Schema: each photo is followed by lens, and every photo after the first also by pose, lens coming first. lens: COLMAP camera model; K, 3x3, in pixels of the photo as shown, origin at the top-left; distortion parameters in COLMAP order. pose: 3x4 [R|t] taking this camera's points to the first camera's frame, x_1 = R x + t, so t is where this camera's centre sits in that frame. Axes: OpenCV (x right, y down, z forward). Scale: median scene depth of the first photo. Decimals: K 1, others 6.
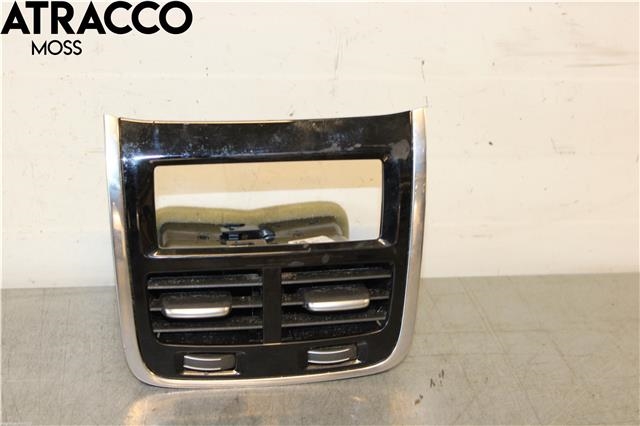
lens RADIAL K [[1143.0, 0, 320.0], [0, 1143.0, 213.0], [0, 0, 1]] dist [0.024901, -0.022564]
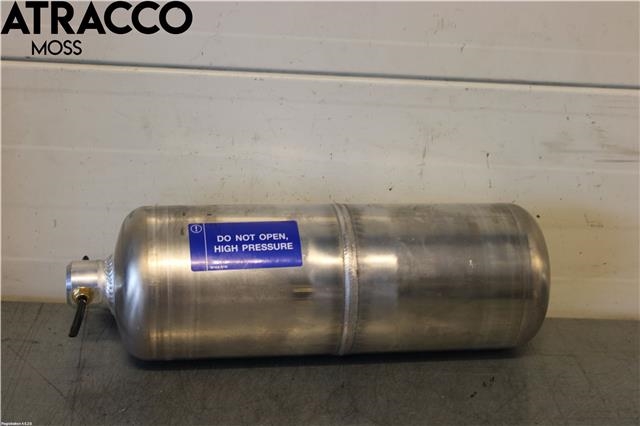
lens RADIAL K [[1062.9, 0, 320.0], [0, 1062.9, 213.0], [0, 0, 1]] dist [0.008827, 0.040657]
pose [[0.993792, 0.035736, -0.105357, 0.027050], [-0.045148, 0.995066, -0.088352, 0.060597], [0.101680, 0.092560, 0.990502, -0.282064]]
